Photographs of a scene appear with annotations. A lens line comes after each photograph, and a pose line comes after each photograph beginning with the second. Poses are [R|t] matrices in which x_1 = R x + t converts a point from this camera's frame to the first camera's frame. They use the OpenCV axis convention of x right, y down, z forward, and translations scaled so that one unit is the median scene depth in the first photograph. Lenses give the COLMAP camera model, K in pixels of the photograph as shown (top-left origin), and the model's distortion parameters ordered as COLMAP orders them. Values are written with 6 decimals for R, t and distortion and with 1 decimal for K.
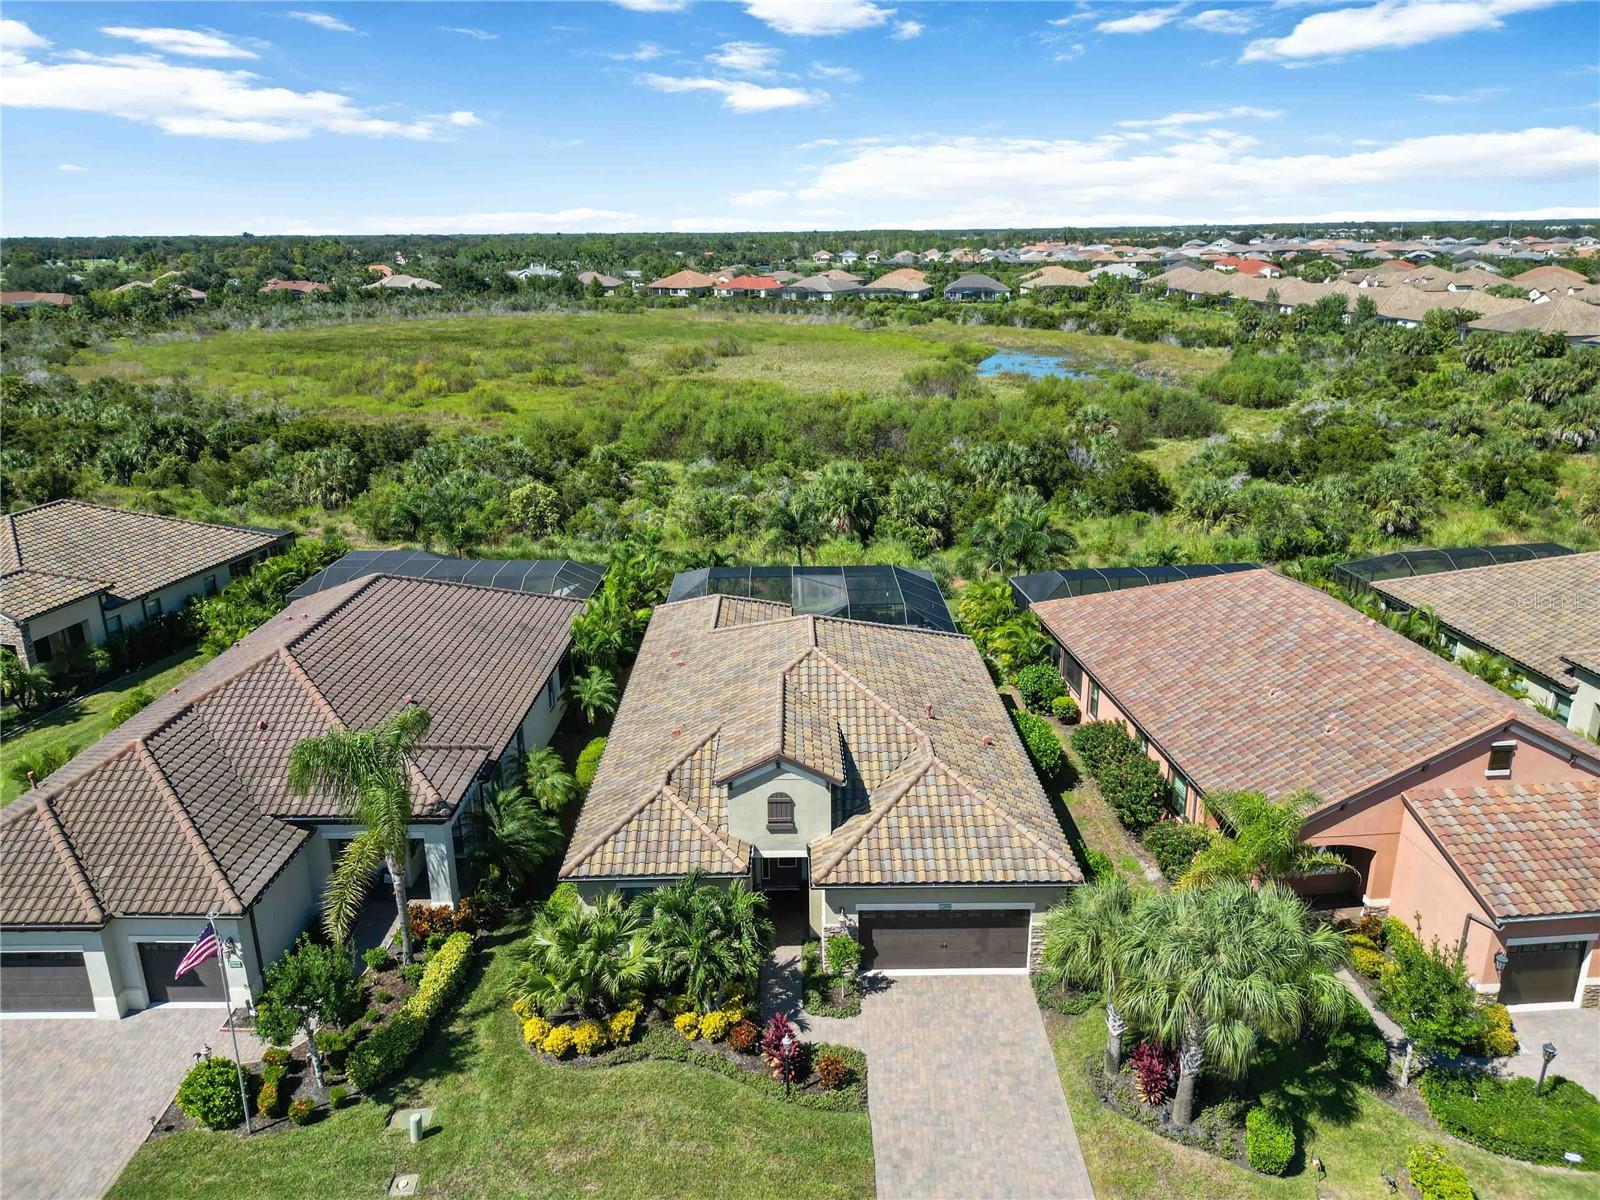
lens RADIAL K [[1134.5, 0, 803.2], [0, 1134.5, 577.5], [0, 0, 1]] dist [0.039938, -0.039509]
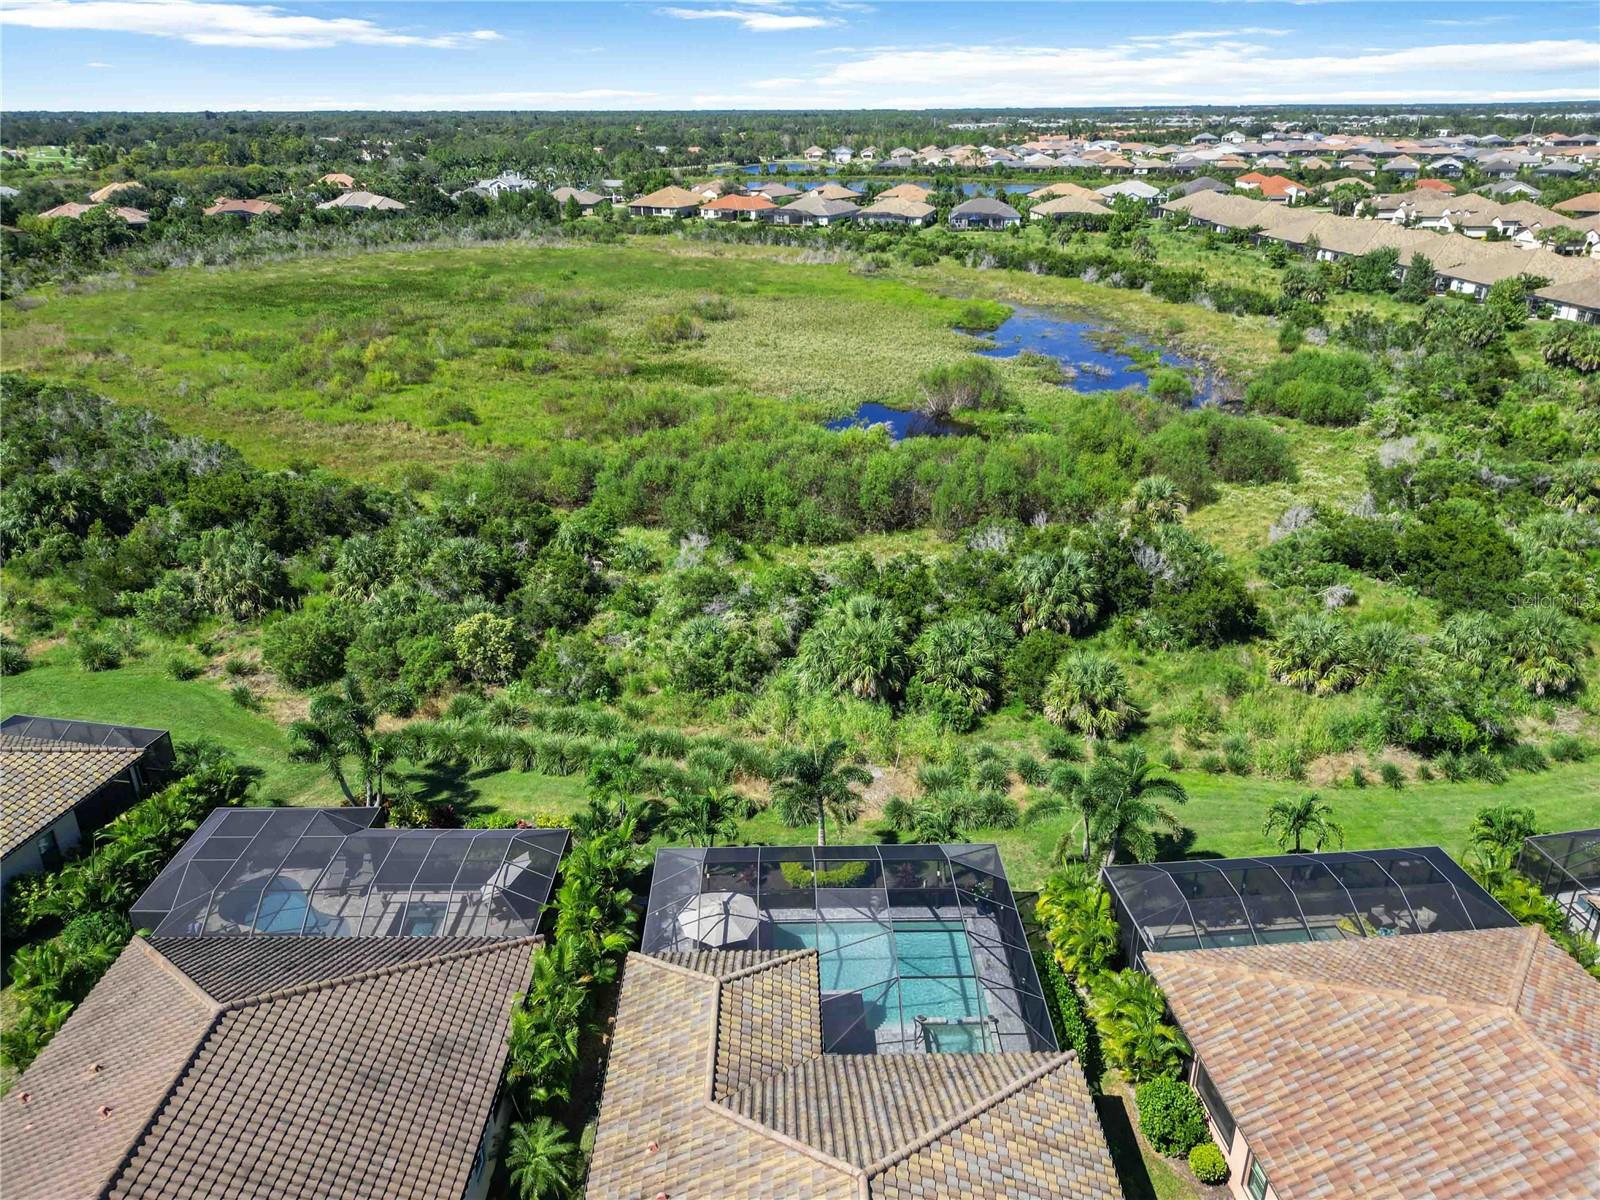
lens RADIAL K [[1134.5, 0, 802.9], [0, 1134.5, 588.5], [0, 0, 1]] dist [0.039938, -0.039509]
pose [[0.999938, 0.003088, 0.010719, -0.025106], [-0.004168, 0.994747, 0.102278, -0.255269], [-0.010347, -0.102316, 0.994698, 0.264919]]
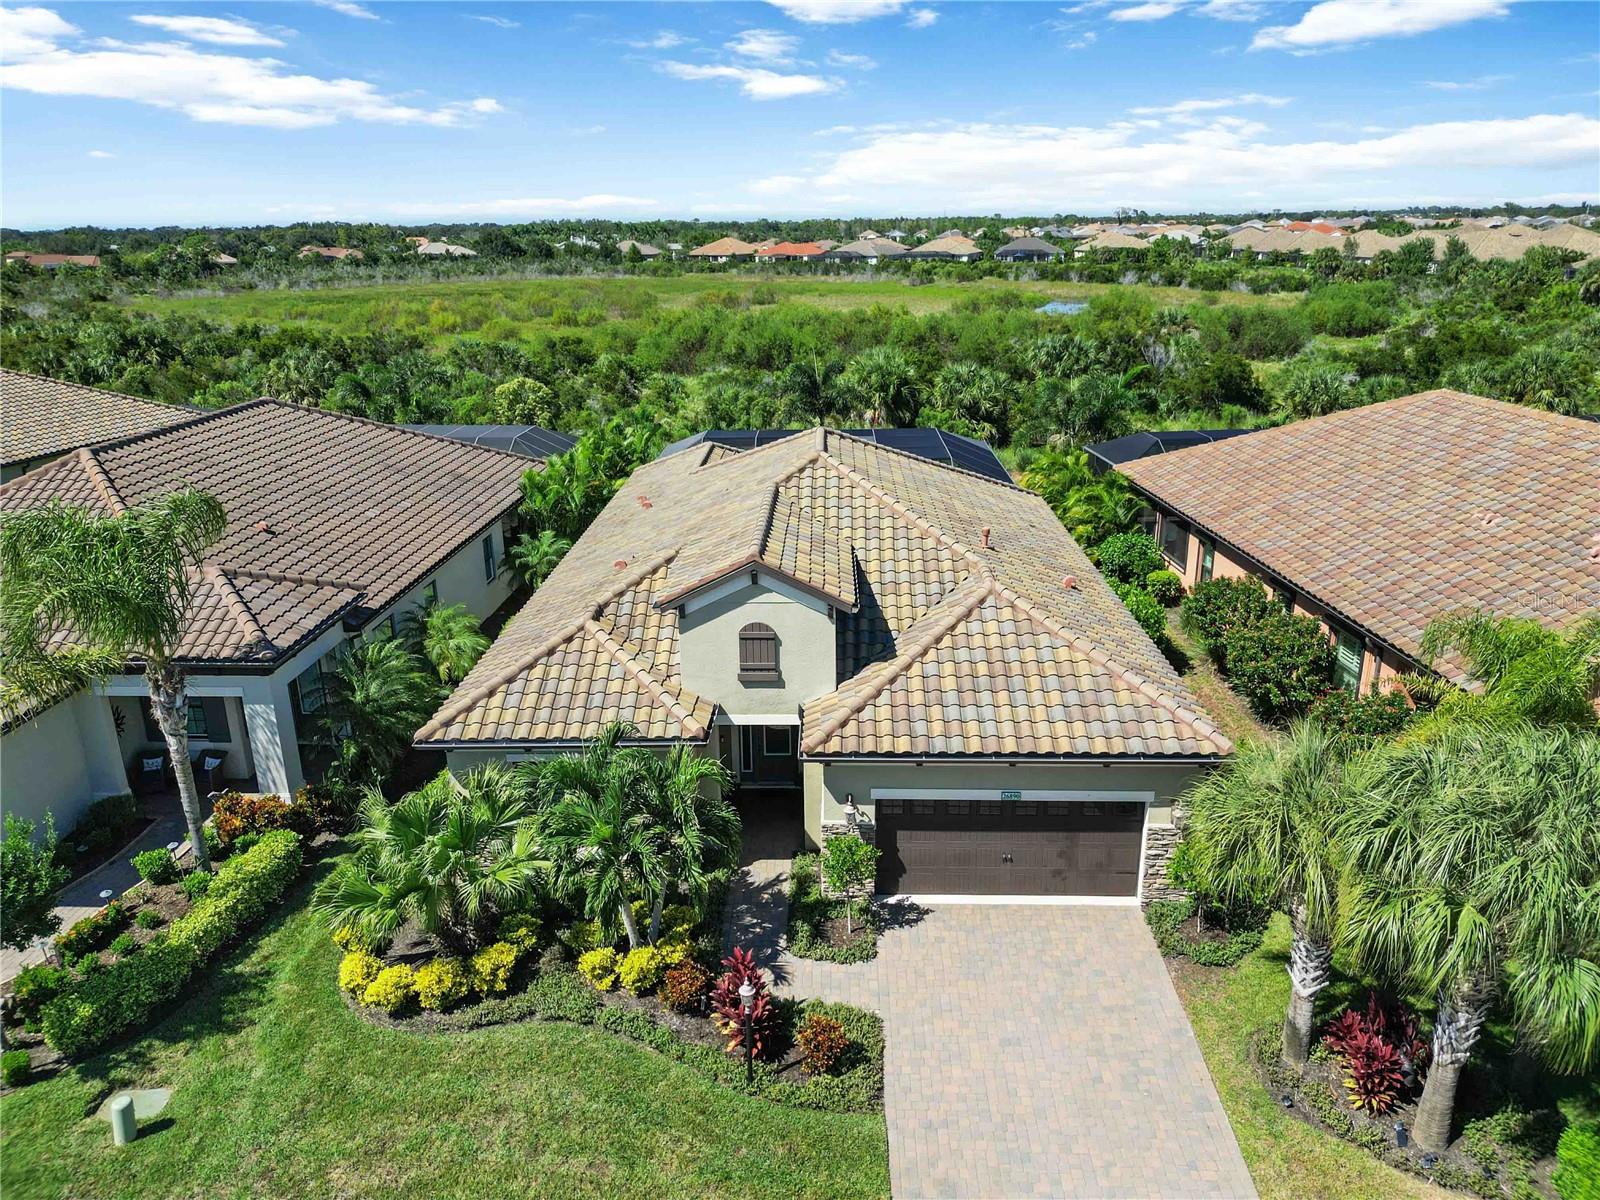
lens RADIAL K [[1134.5, 0, 802.4], [0, 1134.5, 582.4], [0, 0, 1]] dist [0.039938, -0.039509]
pose [[0.999154, 0.007087, -0.040513, 0.017313], [-0.006671, 0.999924, 0.010403, 0.087207], [0.040584, -0.010123, 0.999125, 0.191274]]
